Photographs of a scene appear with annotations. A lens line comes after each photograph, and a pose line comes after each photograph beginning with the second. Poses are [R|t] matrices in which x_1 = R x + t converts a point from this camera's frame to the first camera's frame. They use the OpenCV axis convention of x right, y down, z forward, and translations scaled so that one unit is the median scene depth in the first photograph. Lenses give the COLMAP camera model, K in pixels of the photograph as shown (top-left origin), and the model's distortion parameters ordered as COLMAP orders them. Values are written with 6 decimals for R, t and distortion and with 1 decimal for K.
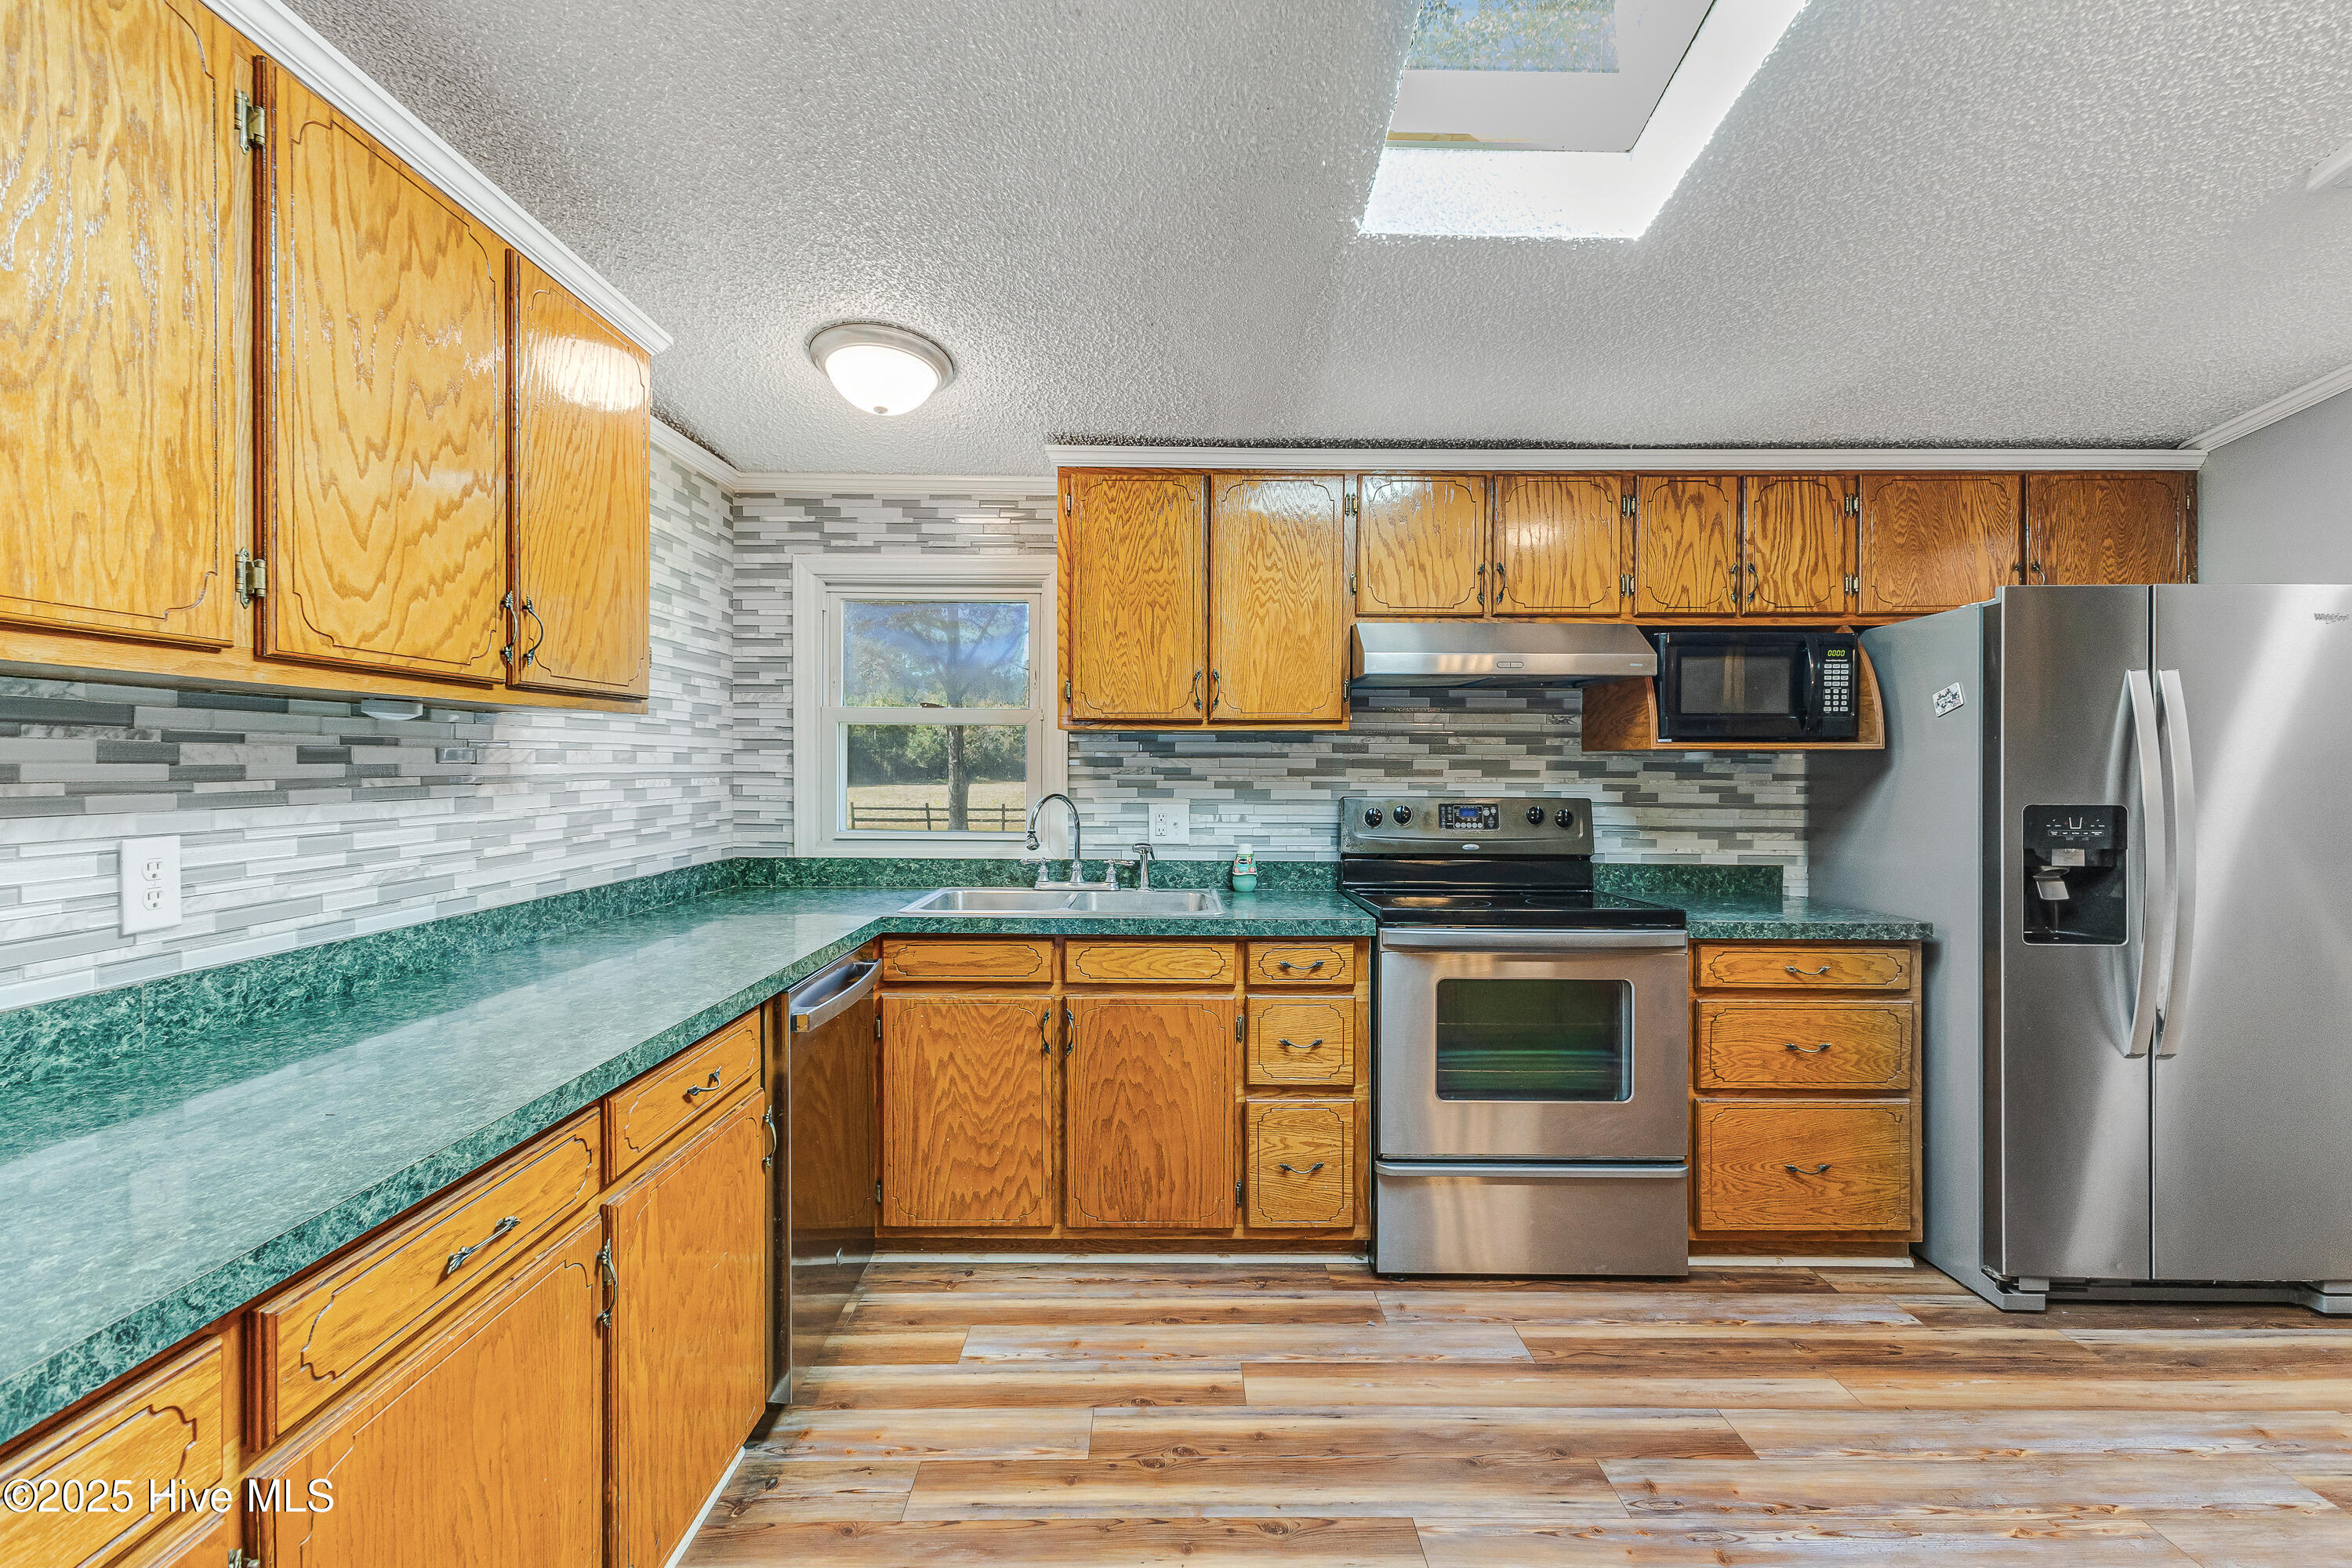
lens RADIAL K [[1046.5, 0, 1165.8], [0, 1046.5, 782.2], [0, 0, 1]] dist [0.003404, 0.000218]
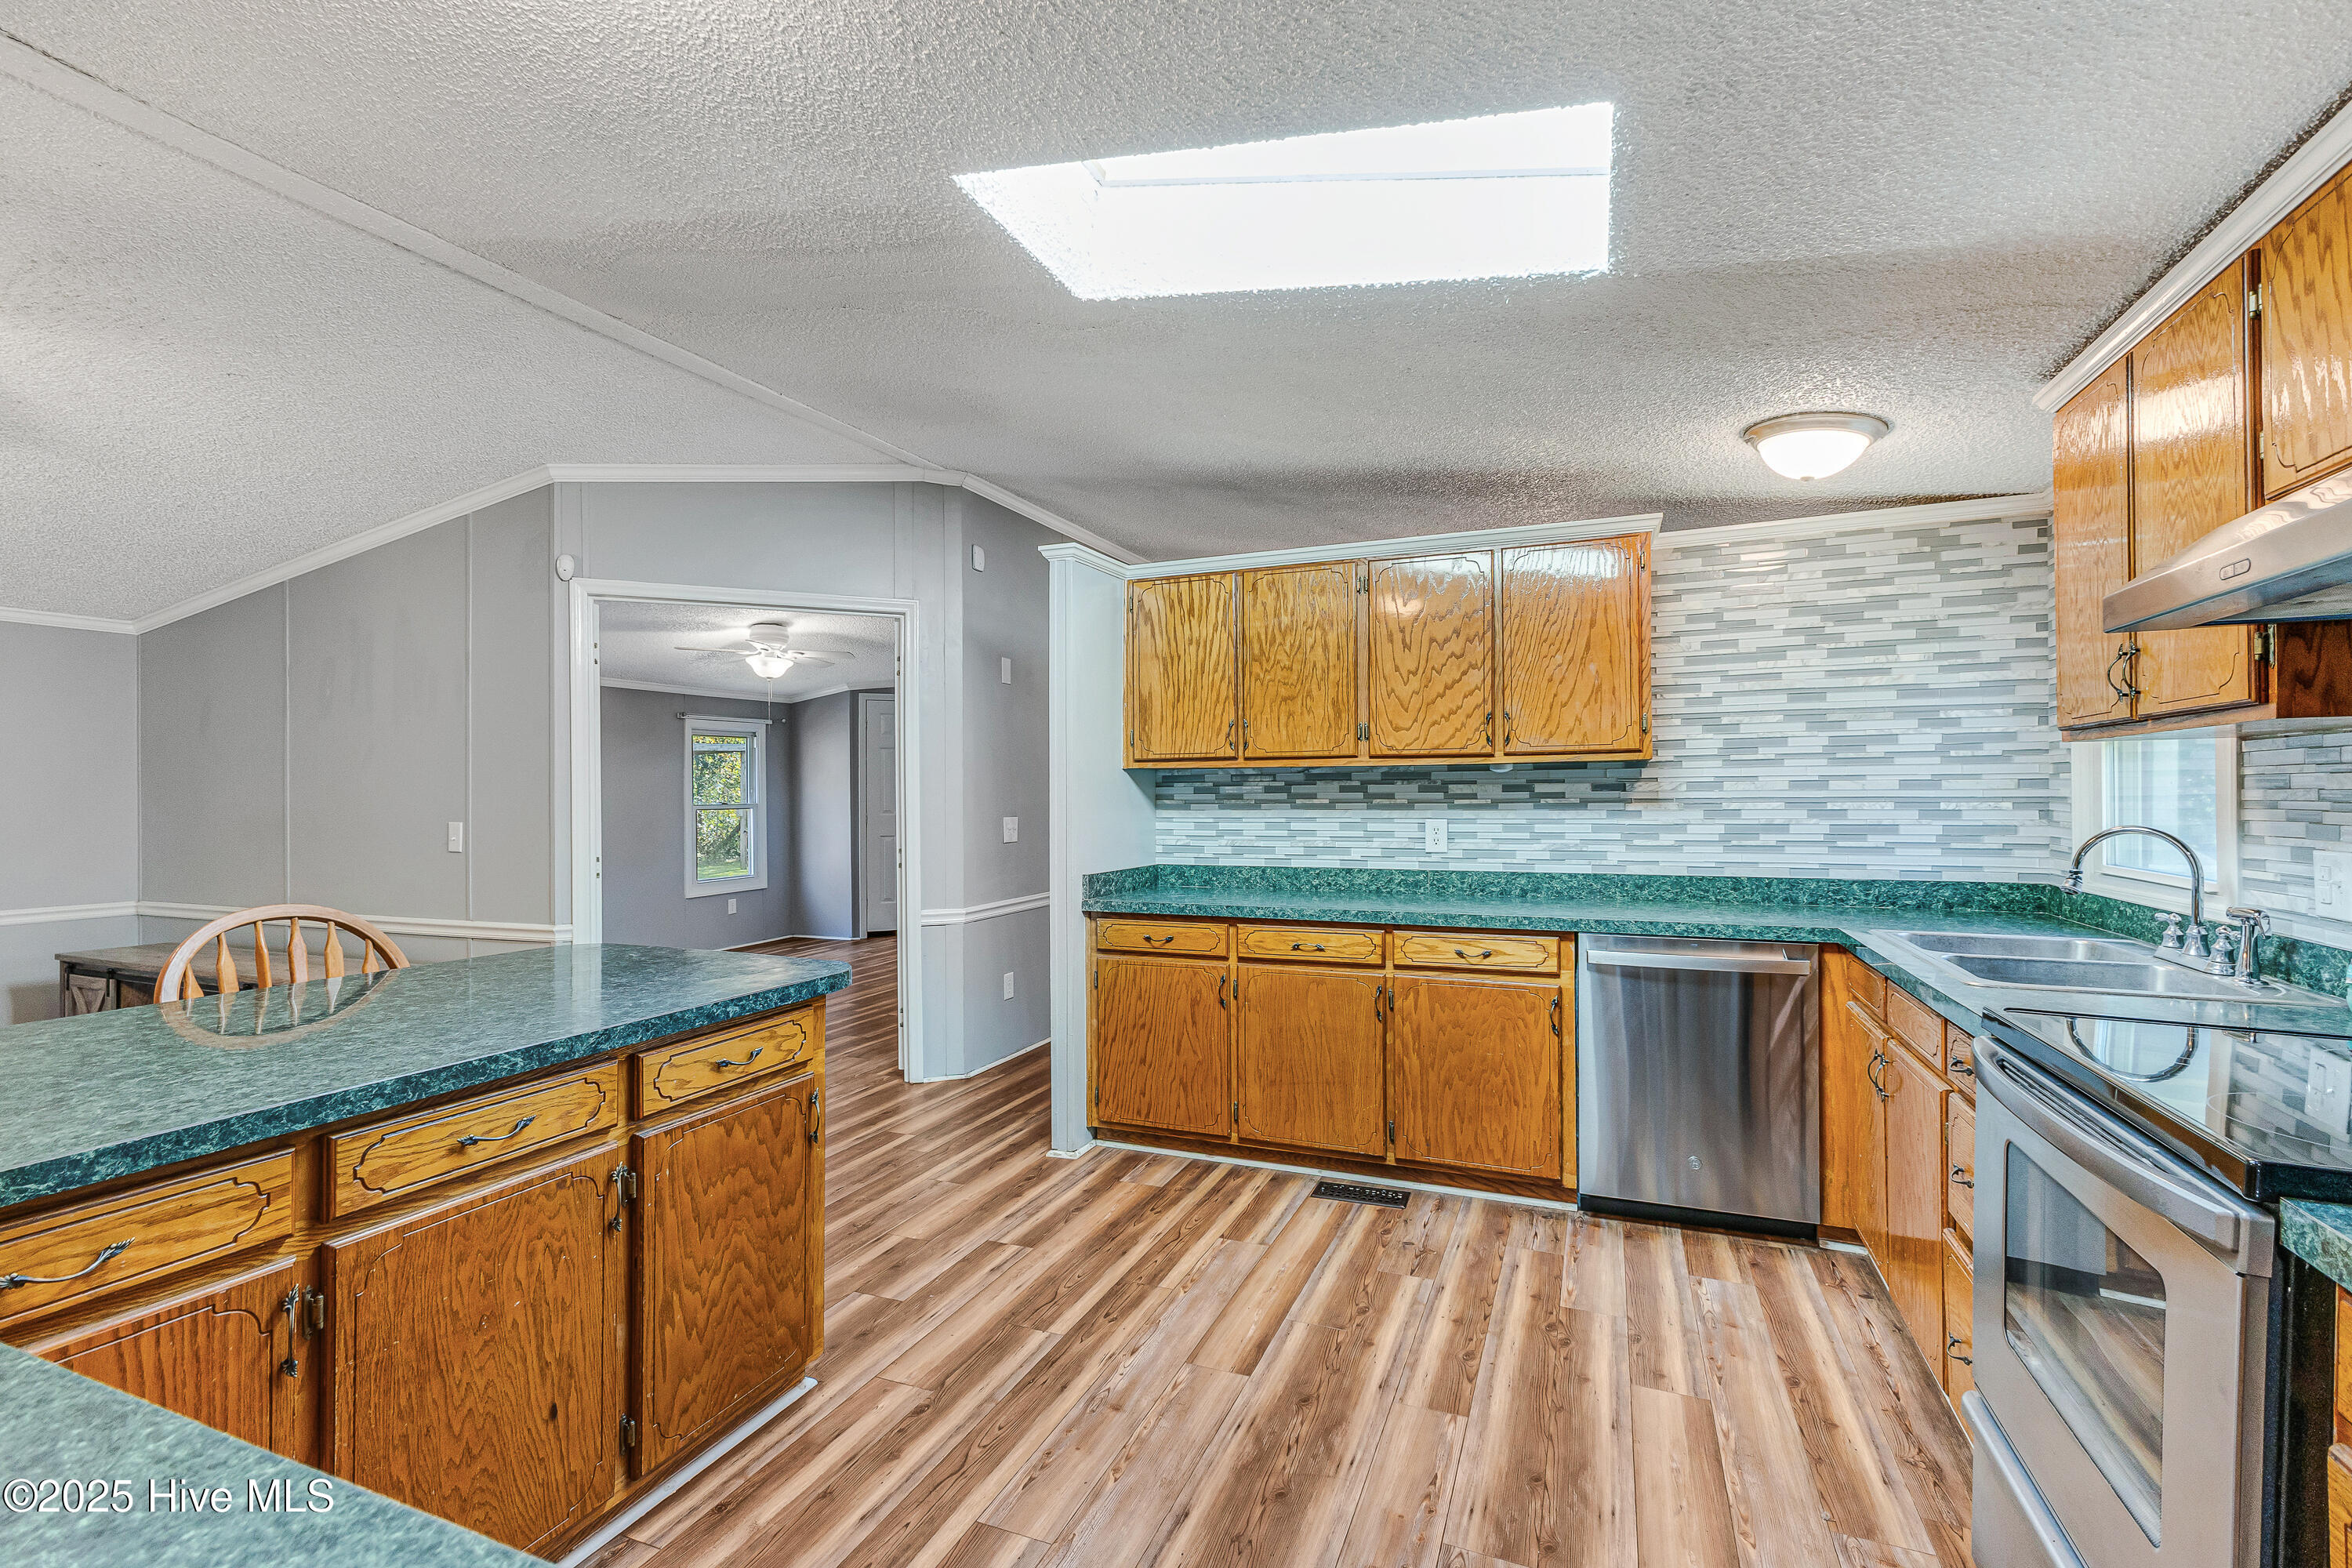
lens RADIAL K [[1046.4, 0, 1183.7], [0, 1046.4, 794.7], [0, 0, 1]] dist [0.002928, 0.000238]
pose [[-0.385624, -0.000013, -0.922656, 0.905889], [-0.010743, 0.999932, 0.004476, -0.008306], [0.922594, 0.011638, -0.385598, 0.712656]]
